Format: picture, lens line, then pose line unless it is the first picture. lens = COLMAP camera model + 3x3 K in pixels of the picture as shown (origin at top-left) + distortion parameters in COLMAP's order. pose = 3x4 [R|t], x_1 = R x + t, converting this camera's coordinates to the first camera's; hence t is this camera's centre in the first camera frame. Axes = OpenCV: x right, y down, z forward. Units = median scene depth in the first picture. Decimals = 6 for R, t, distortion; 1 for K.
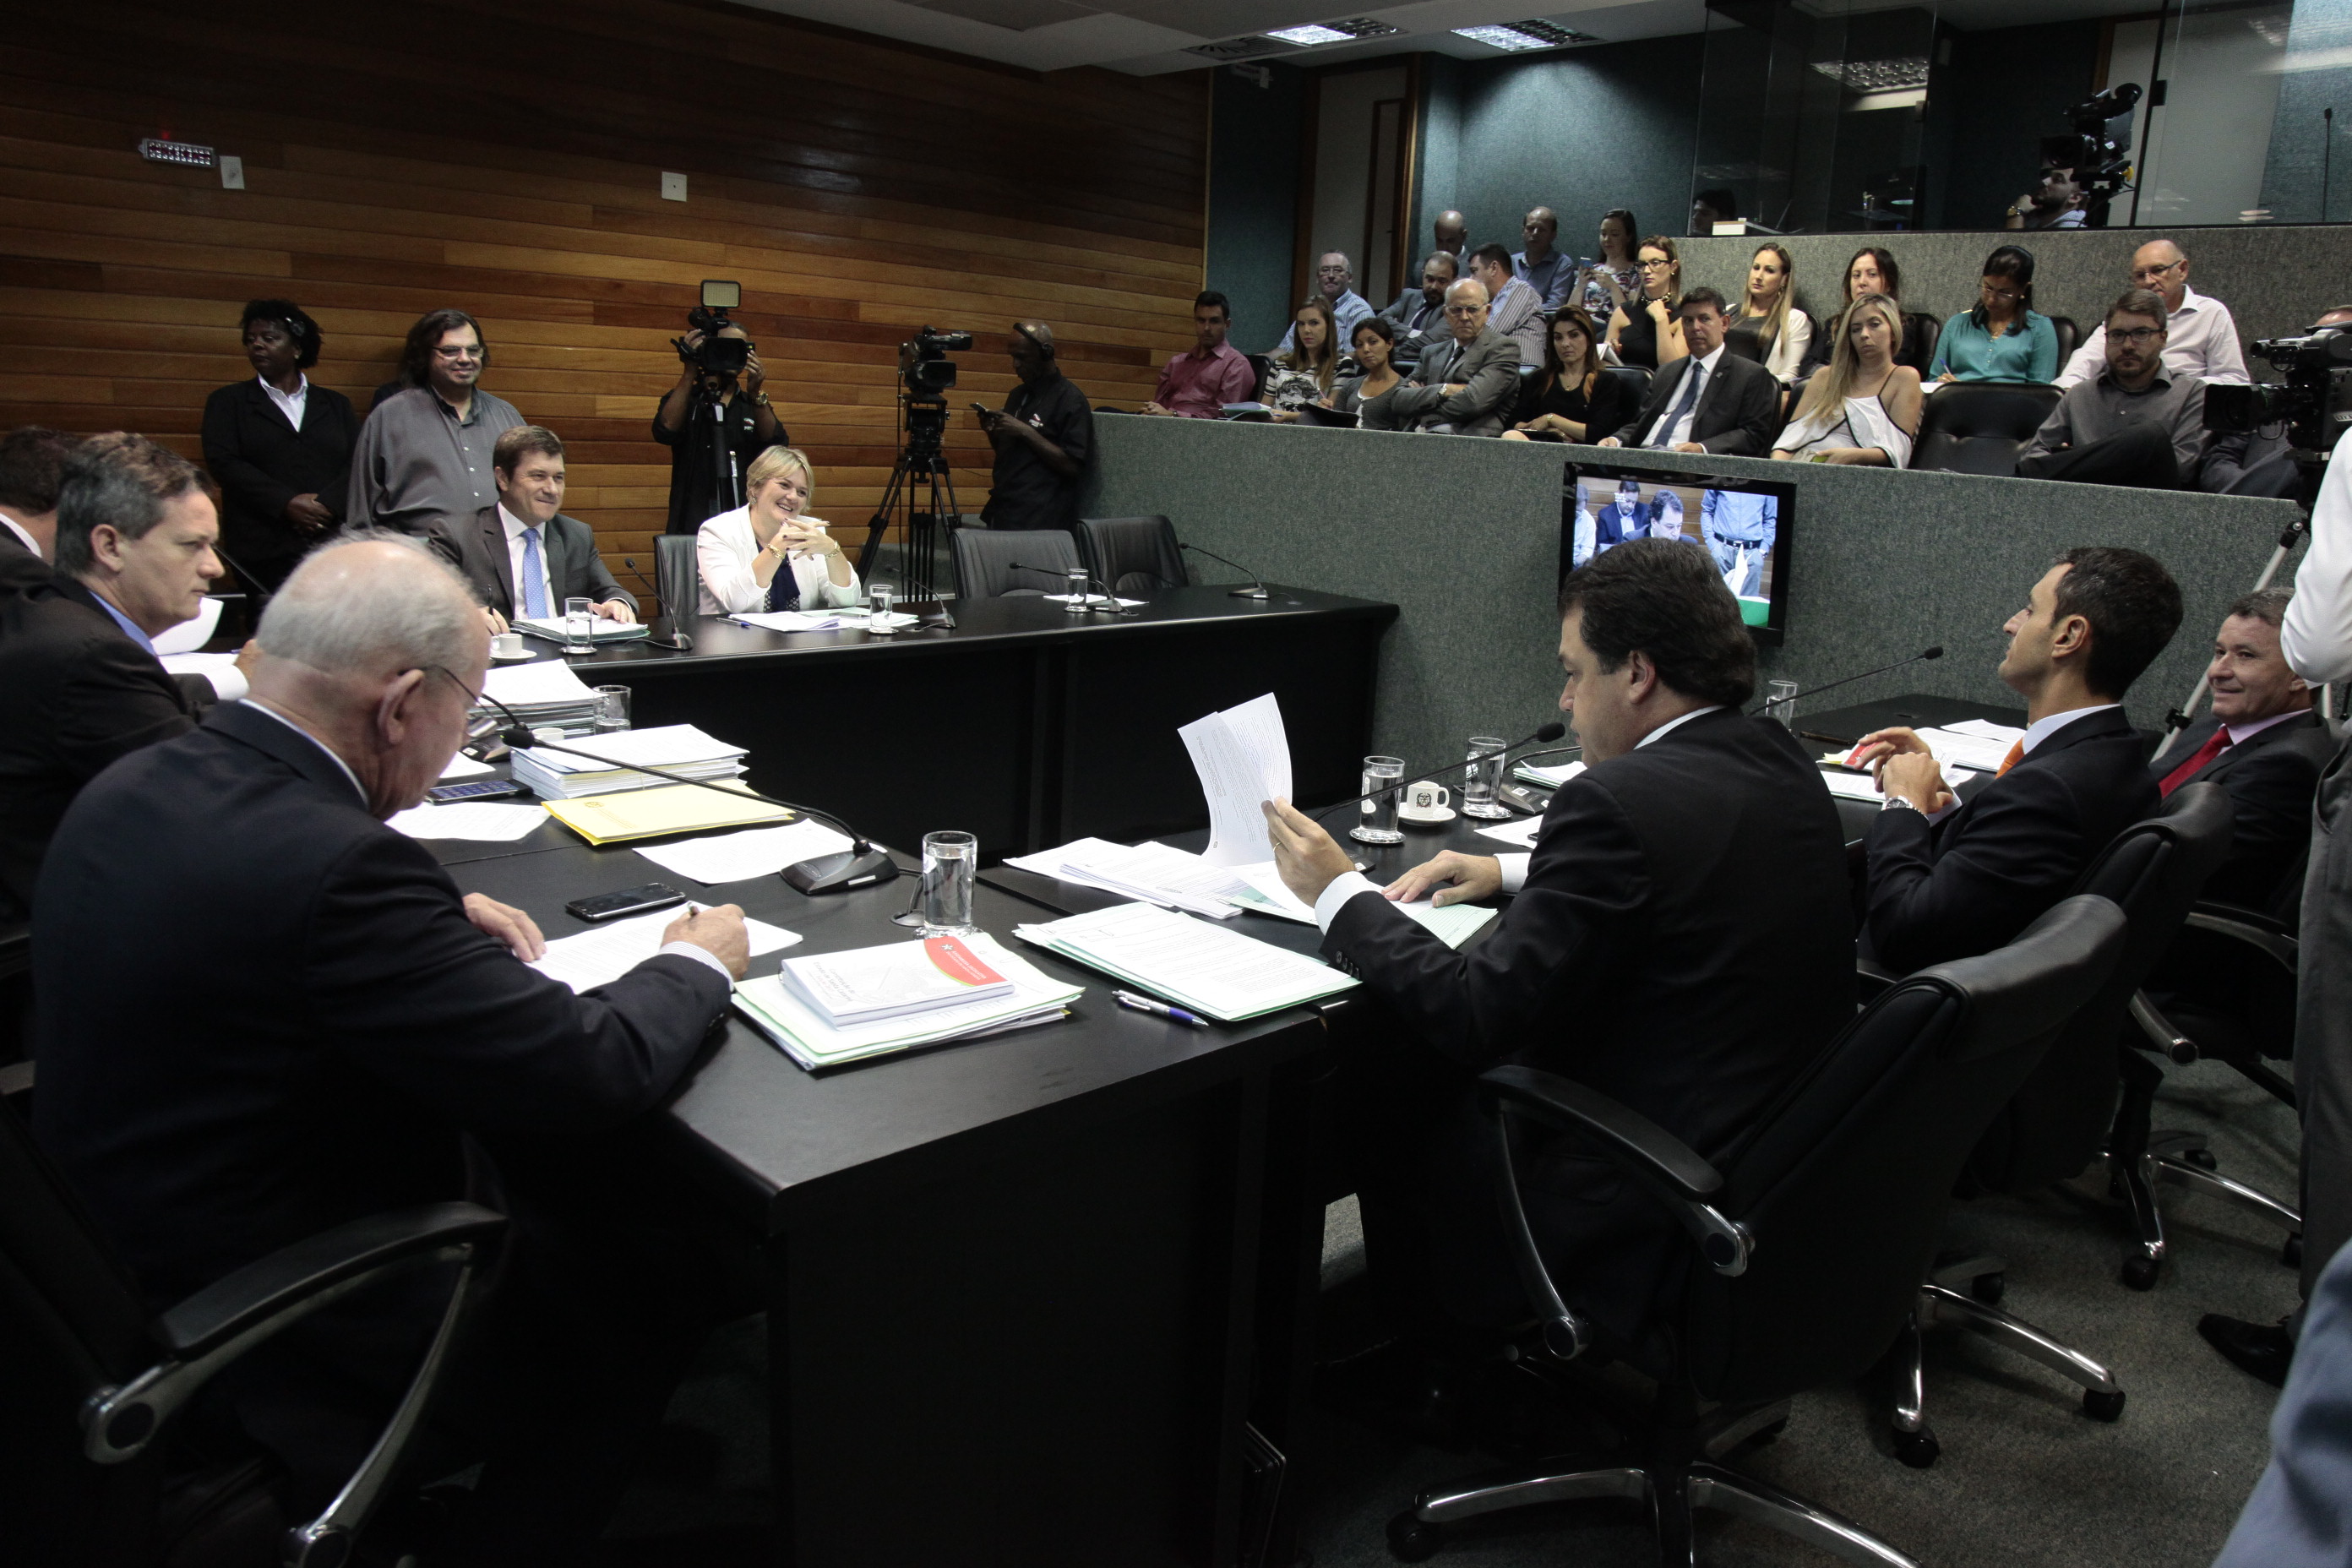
lens RADIAL K [[1649.2, 0, 1229.8], [0, 1649.2, 782.7], [0, 0, 1]] dist [-0.115217, 0.073040]
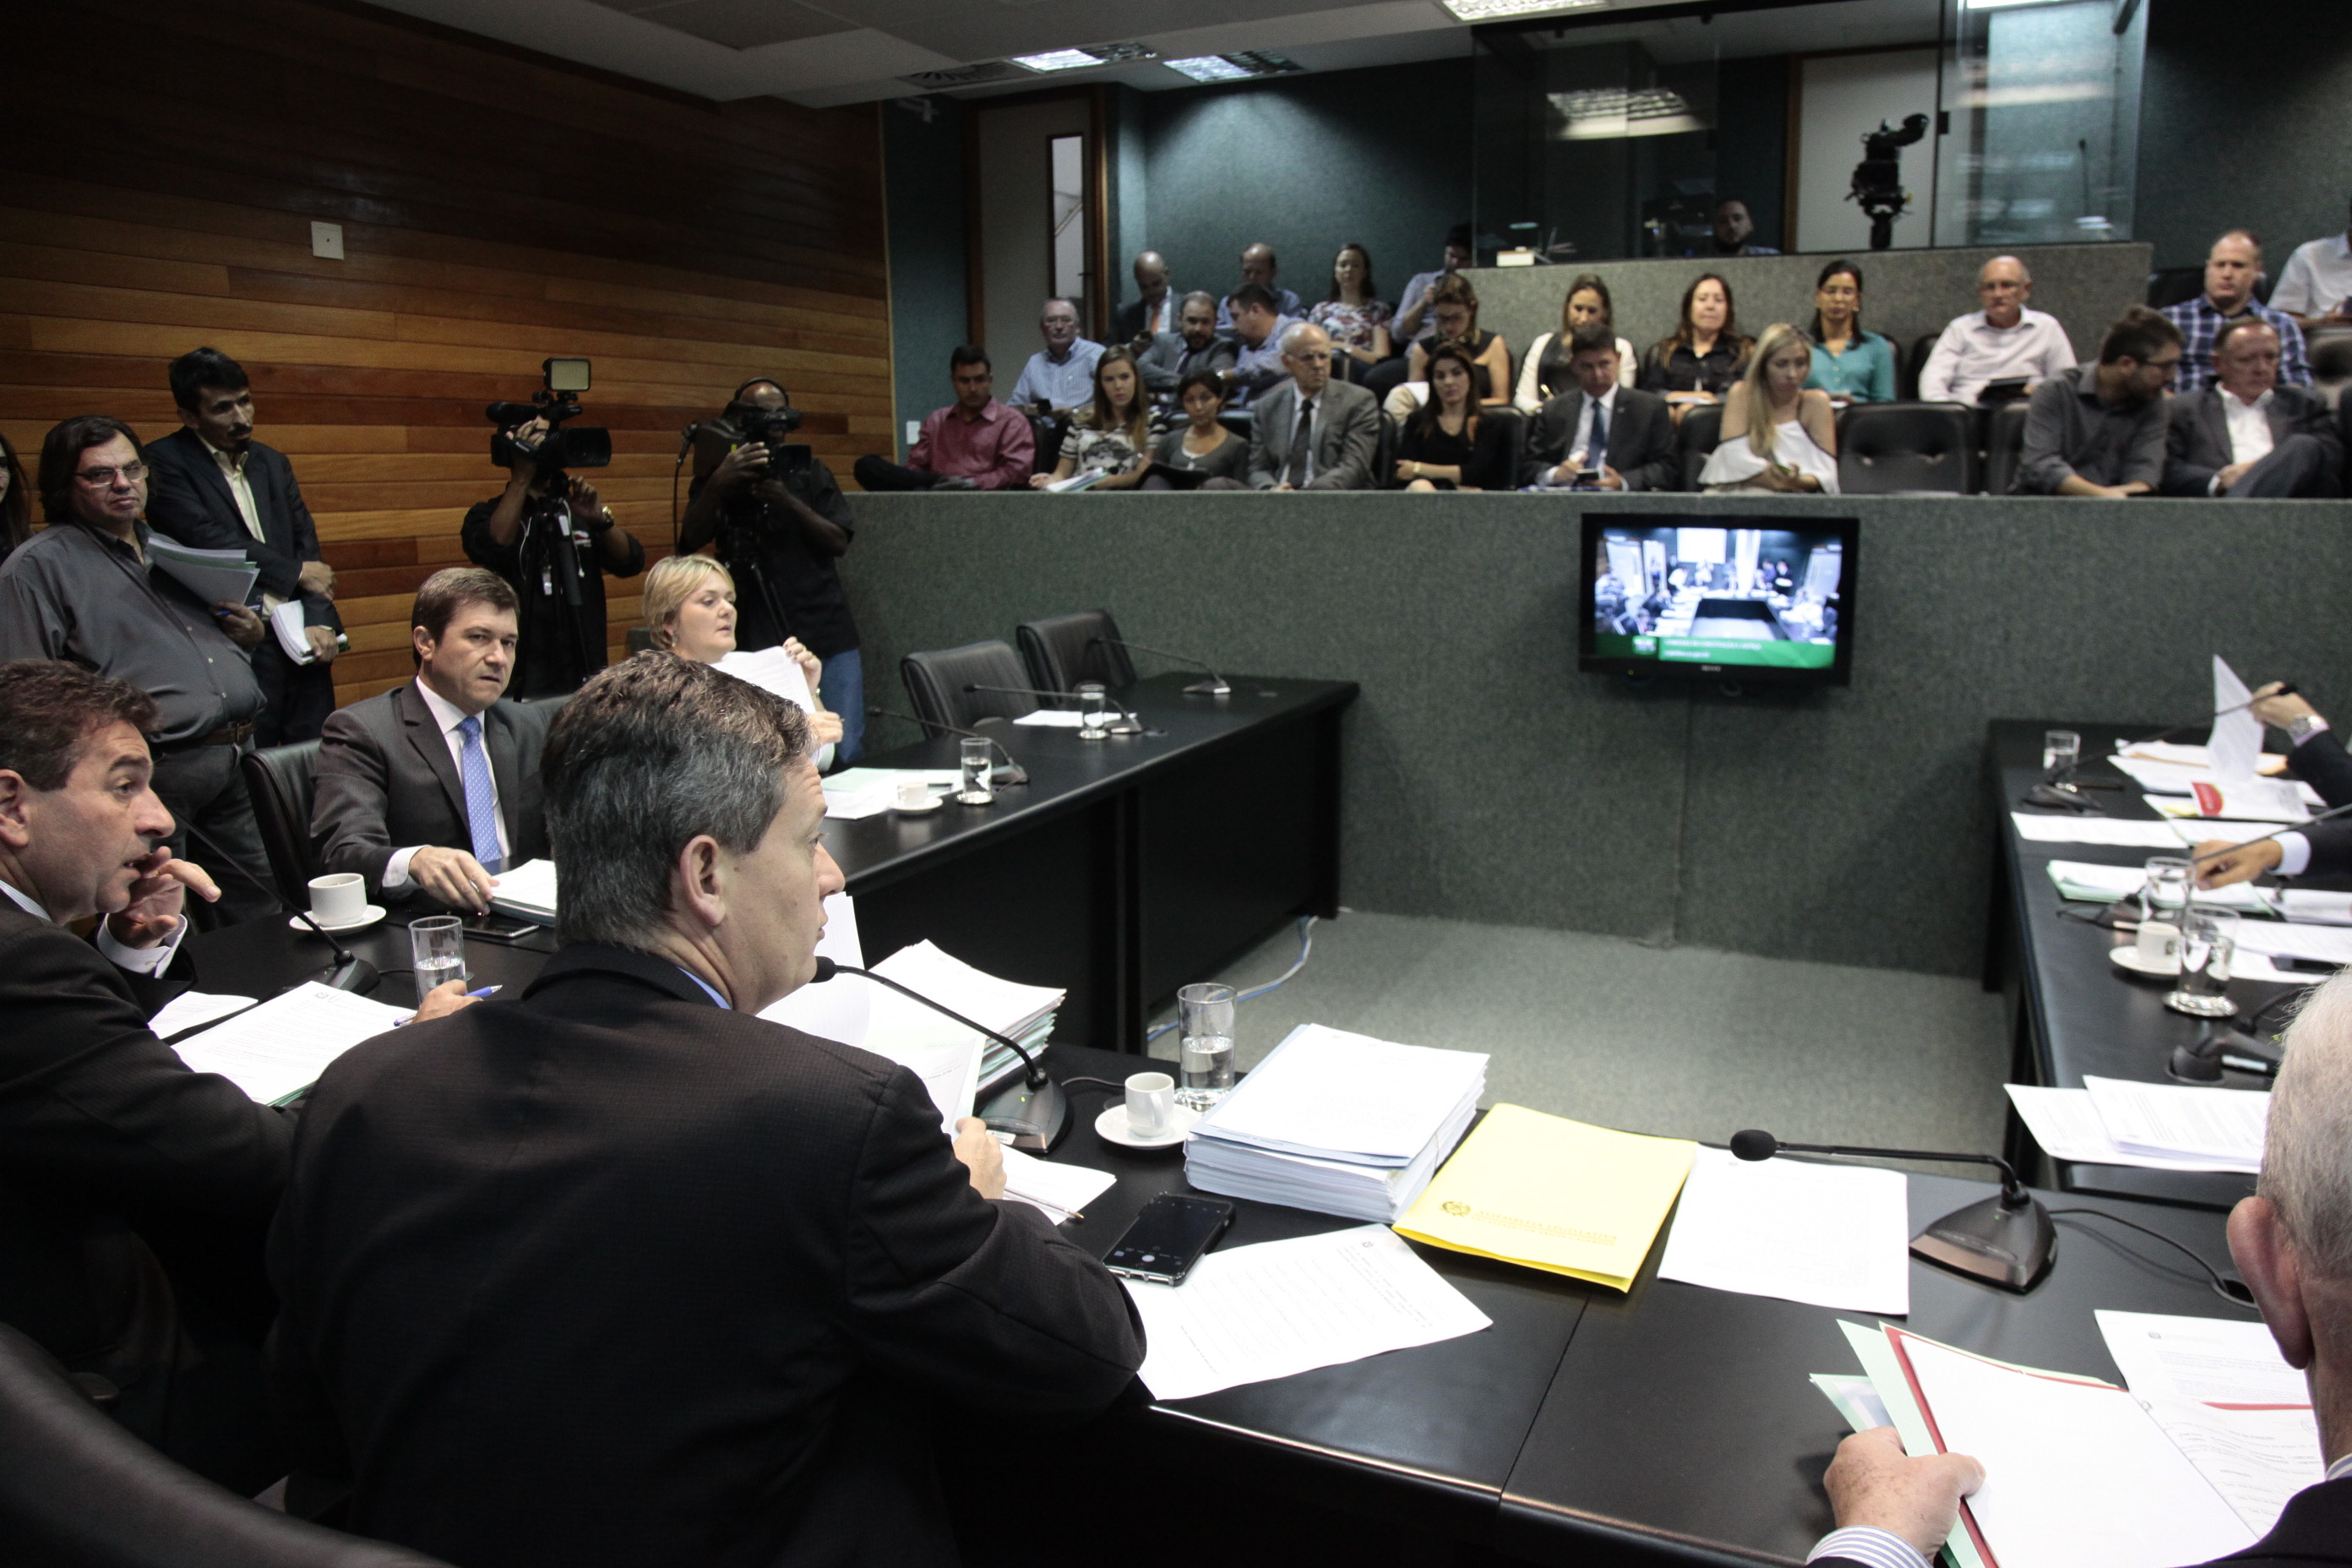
lens RADIAL K [[1649.2, 0, 1229.8], [0, 1649.2, 782.7], [0, 0, 1]] dist [-0.115217, 0.073040]
pose [[0.932460, -0.128080, 0.337808, -0.269444], [0.136749, 0.990604, -0.001885, -0.060126], [-0.334393, 0.047953, 0.941213, 0.172991]]
